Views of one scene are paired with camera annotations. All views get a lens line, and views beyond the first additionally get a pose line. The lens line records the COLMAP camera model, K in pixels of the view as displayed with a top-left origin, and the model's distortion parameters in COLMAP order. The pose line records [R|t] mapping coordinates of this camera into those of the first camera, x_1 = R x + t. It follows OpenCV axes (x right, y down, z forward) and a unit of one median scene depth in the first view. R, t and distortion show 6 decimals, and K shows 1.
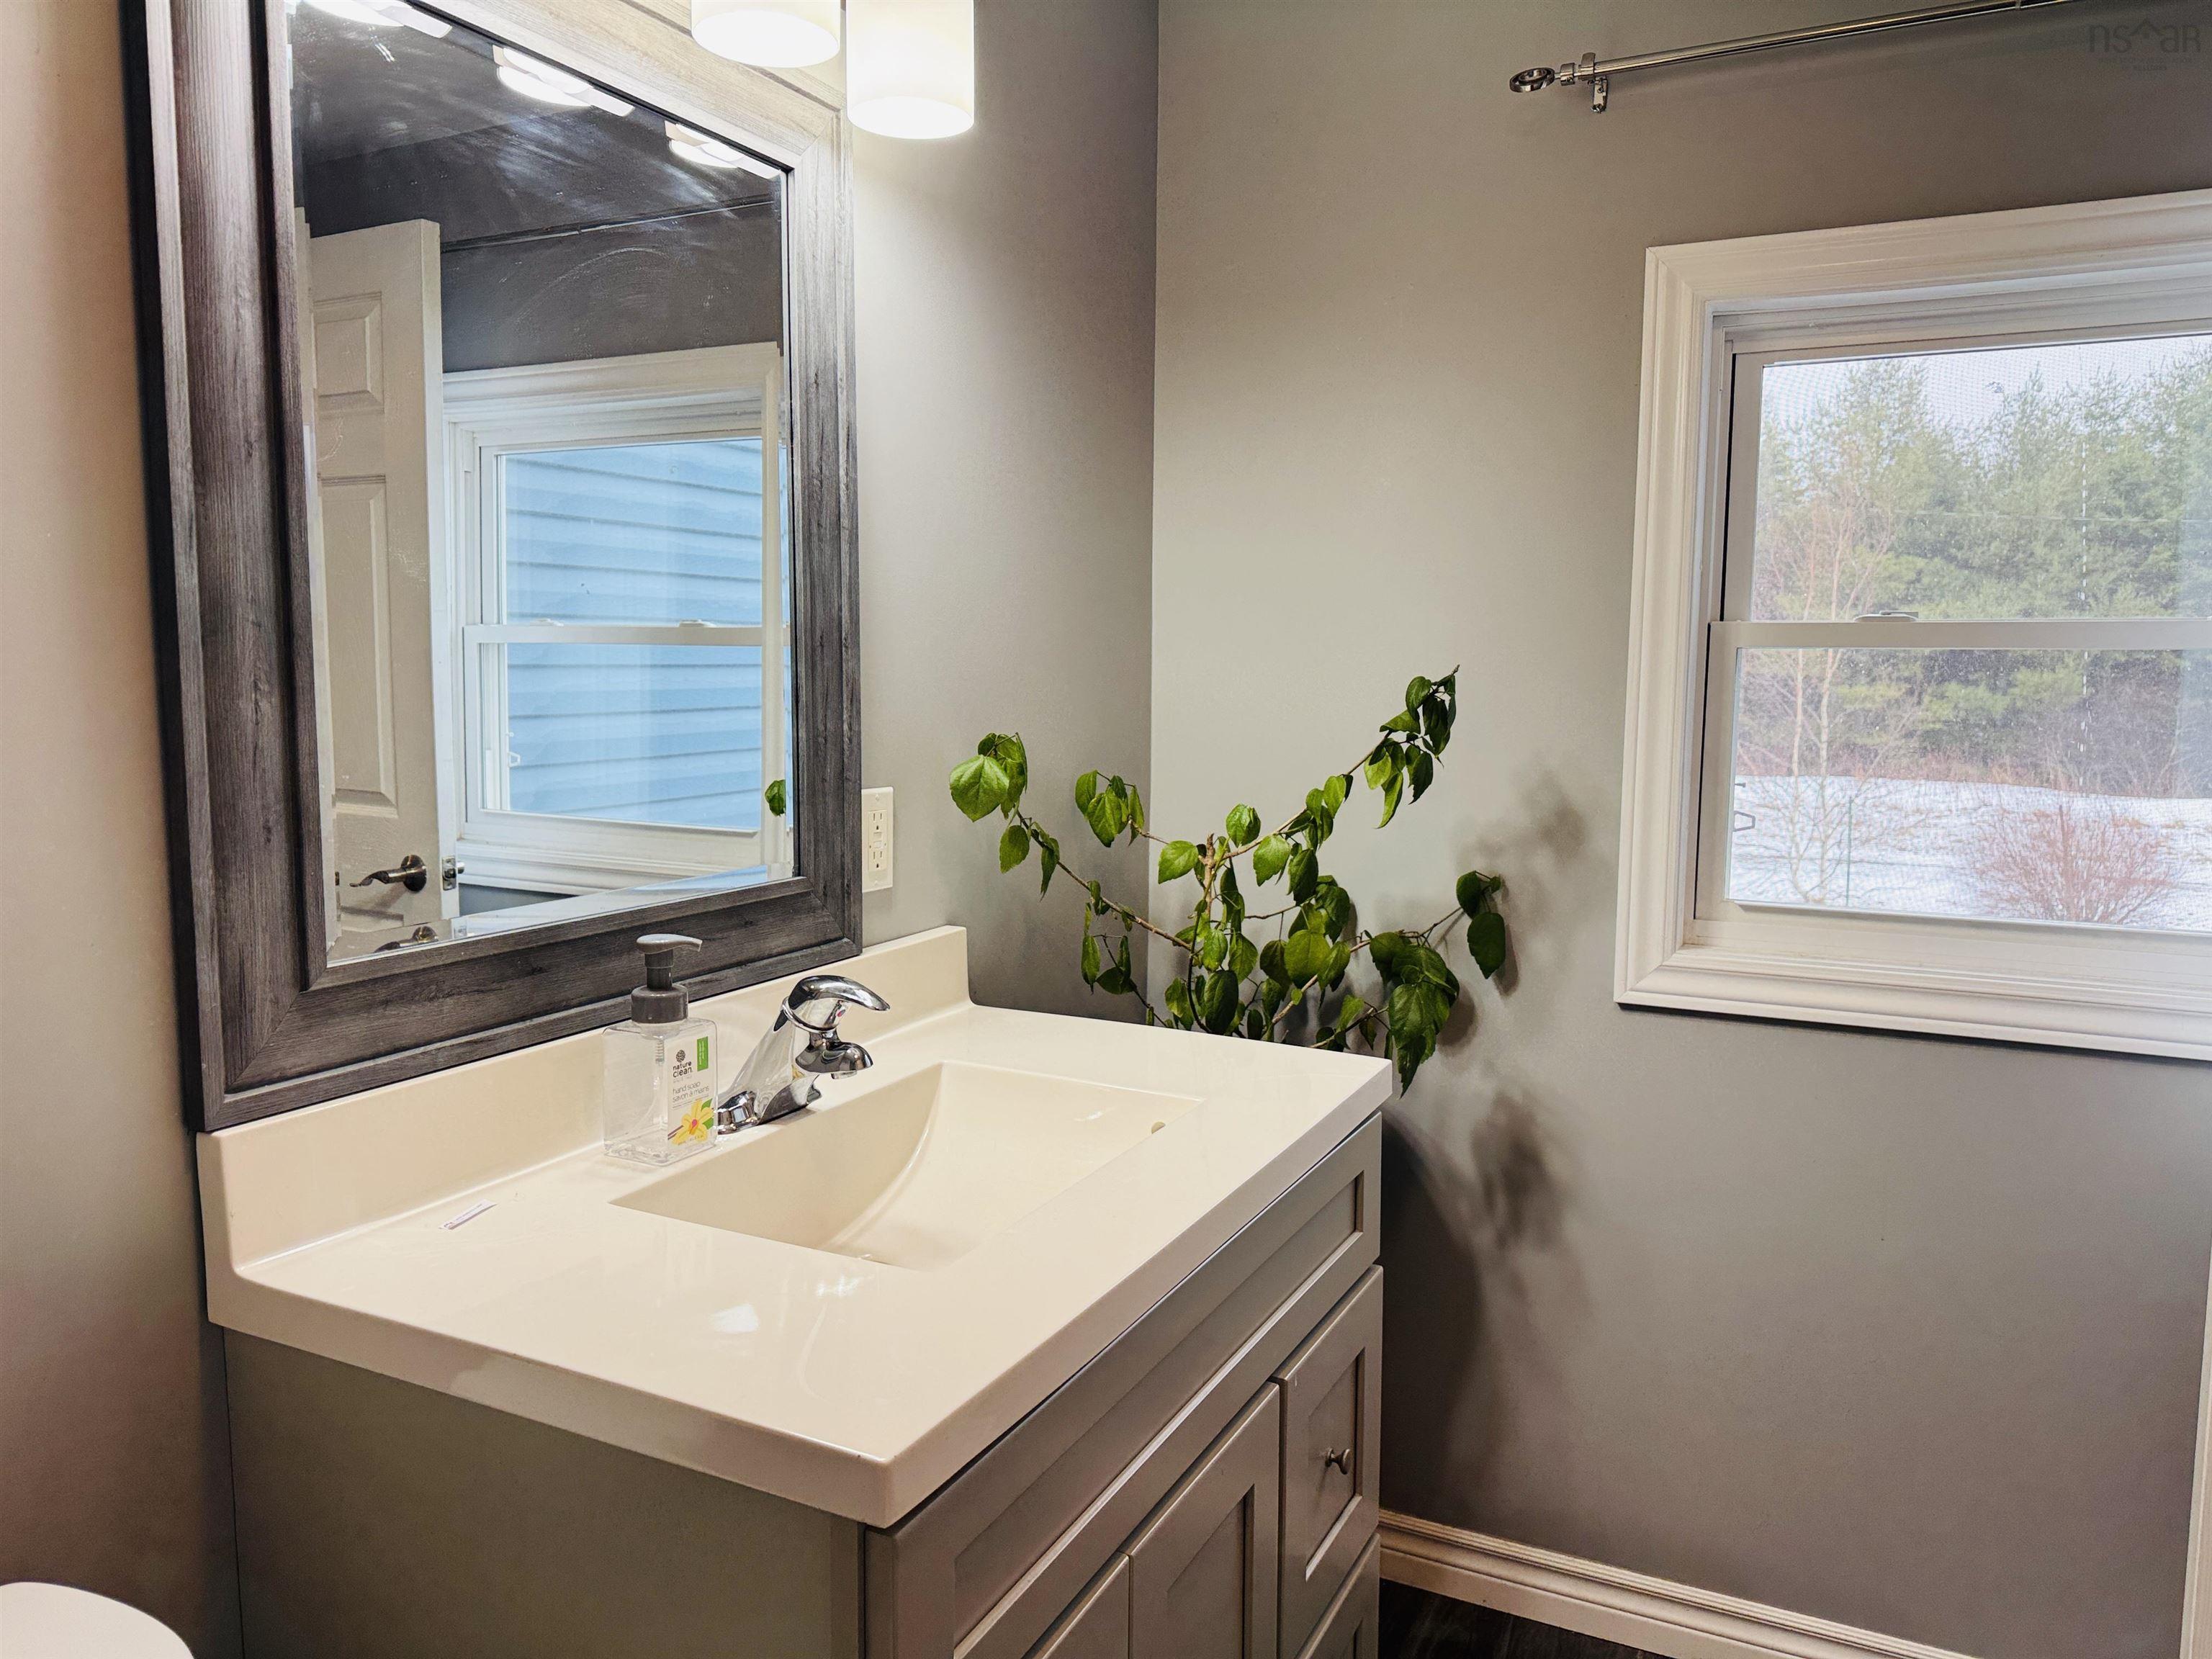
lens RADIAL K [[1551.1, 0, 1095.2], [0, 1551.1, 814.5], [0, 0, 1]] dist [0.091056, -0.127923]
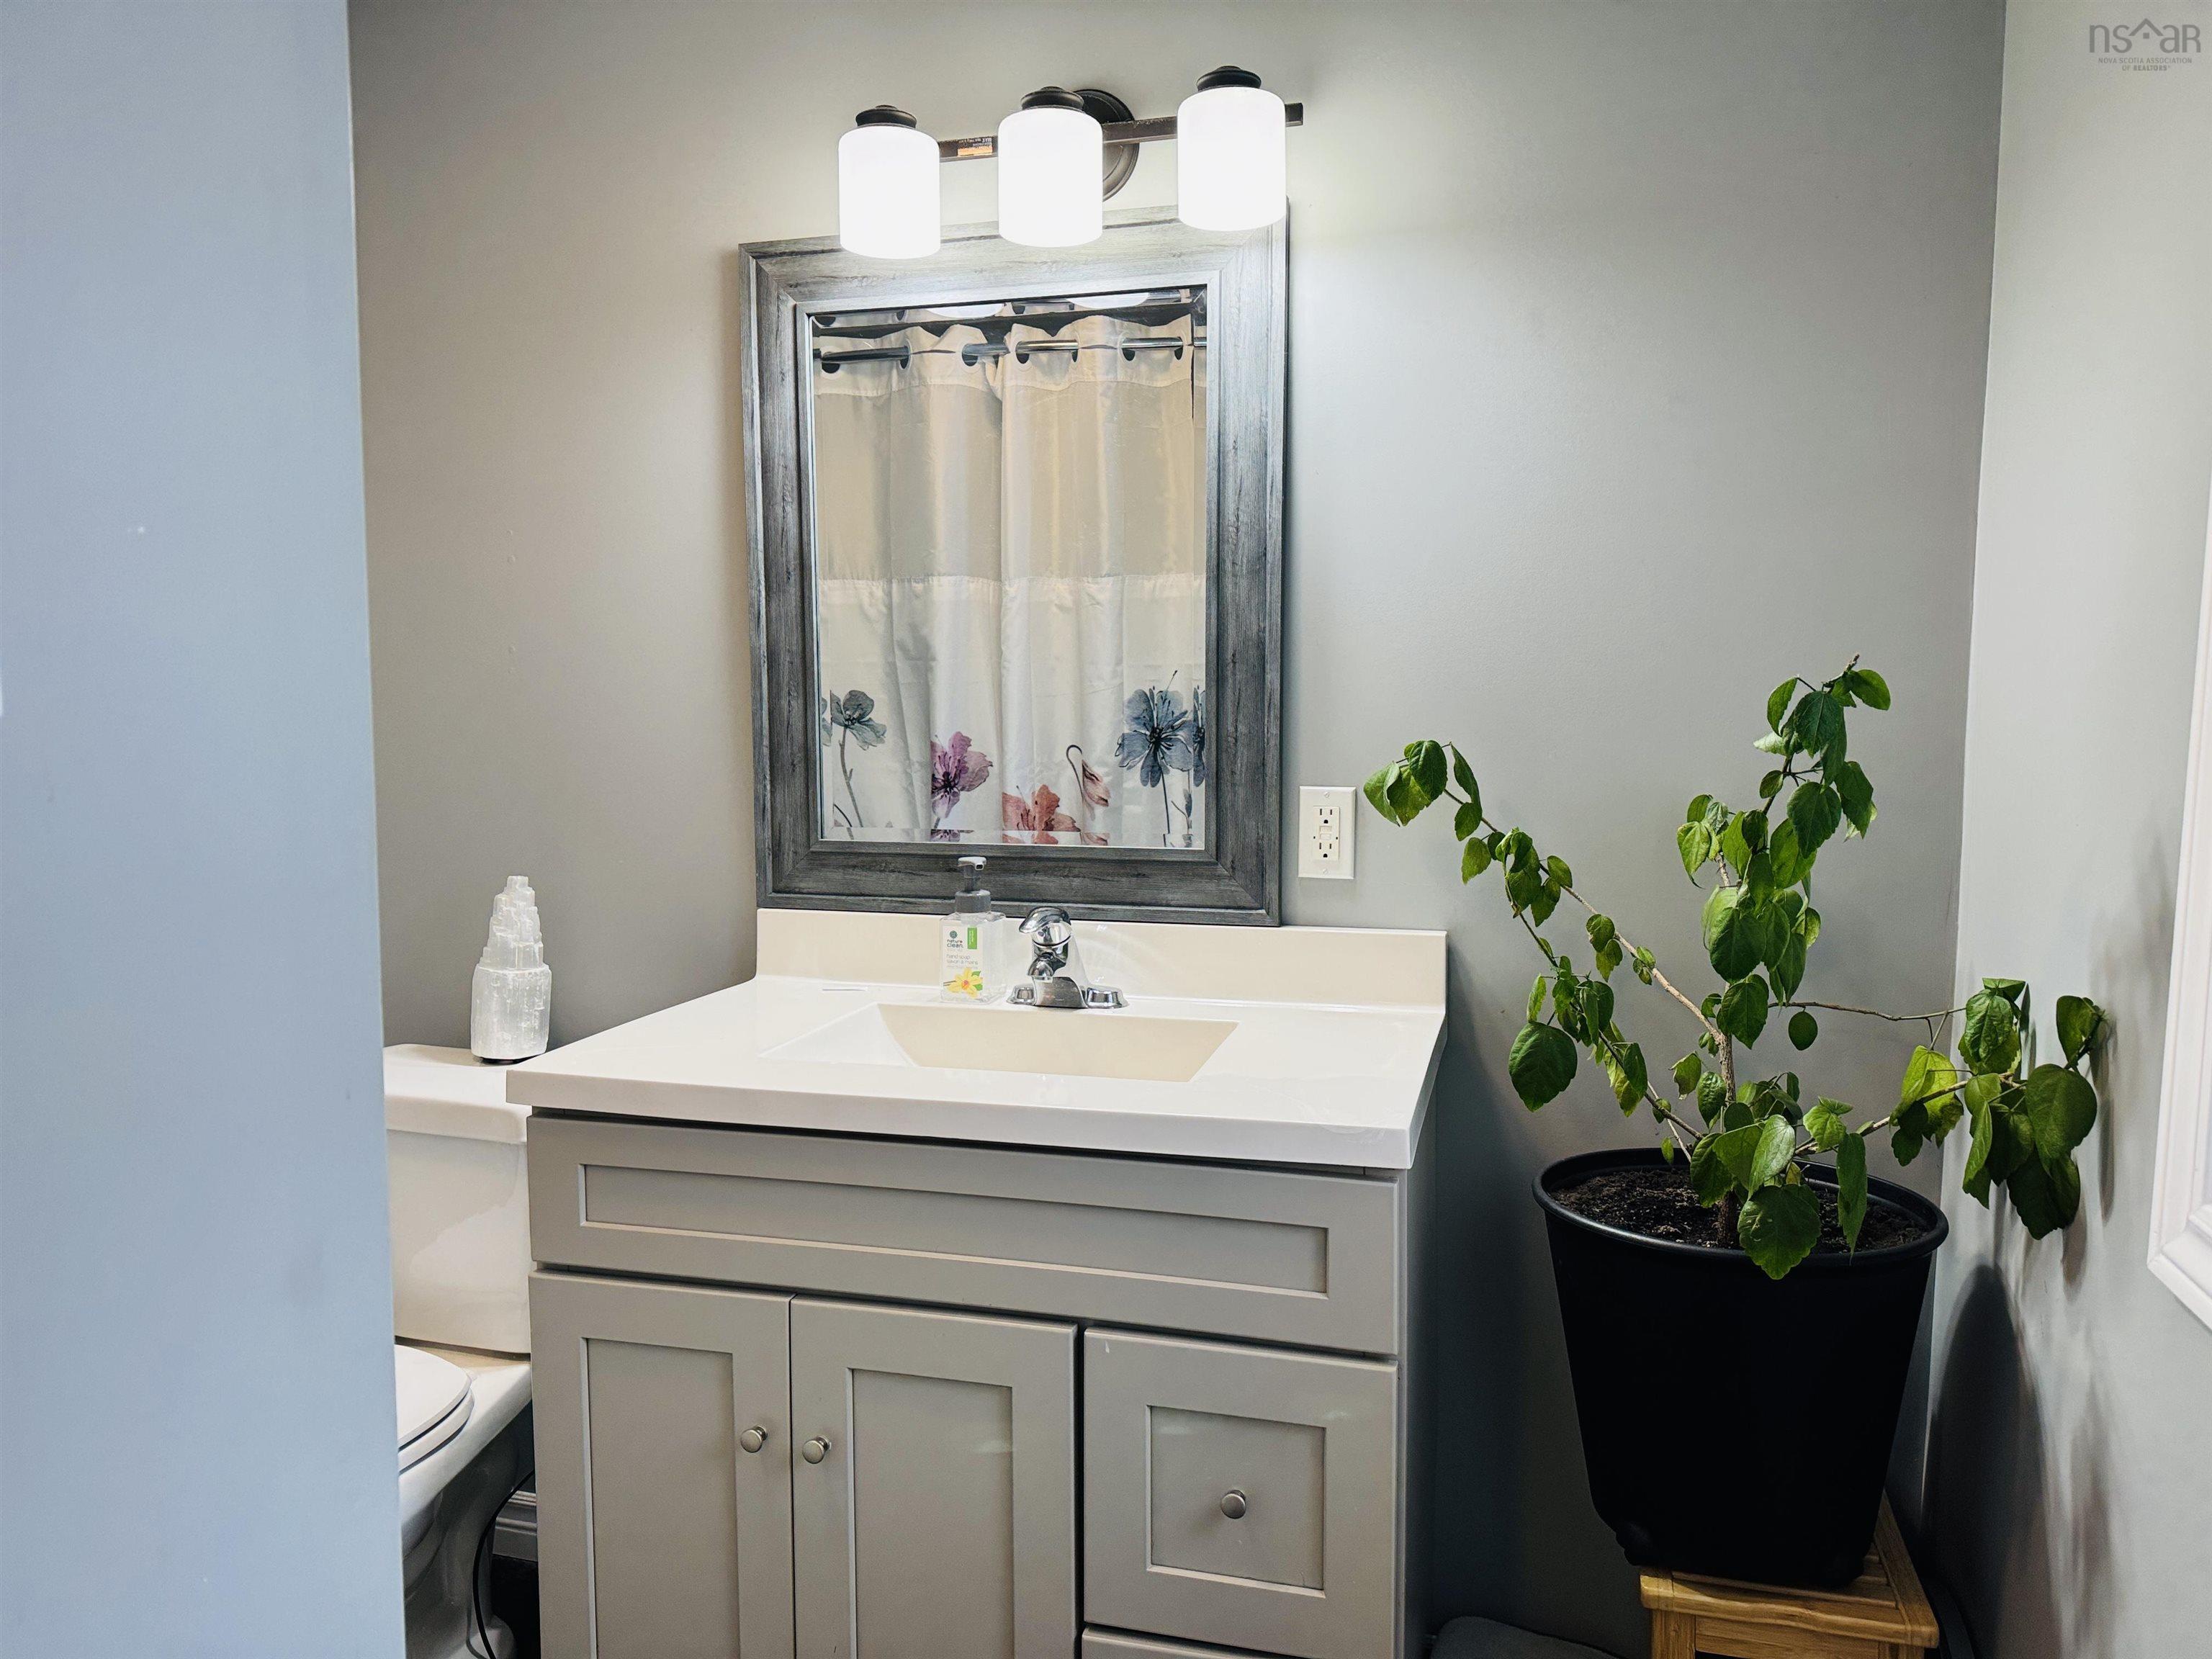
lens RADIAL K [[1522.2, 0, 1091.6], [0, 1522.2, 834.9], [0, 0, 1]] dist [0.084591, -0.107278]
pose [[0.202427, 0.081493, -0.975901, 1.020346], [-0.088661, 0.993964, 0.064611, -0.043472], [0.975276, 0.073446, 0.208431, 0.681979]]
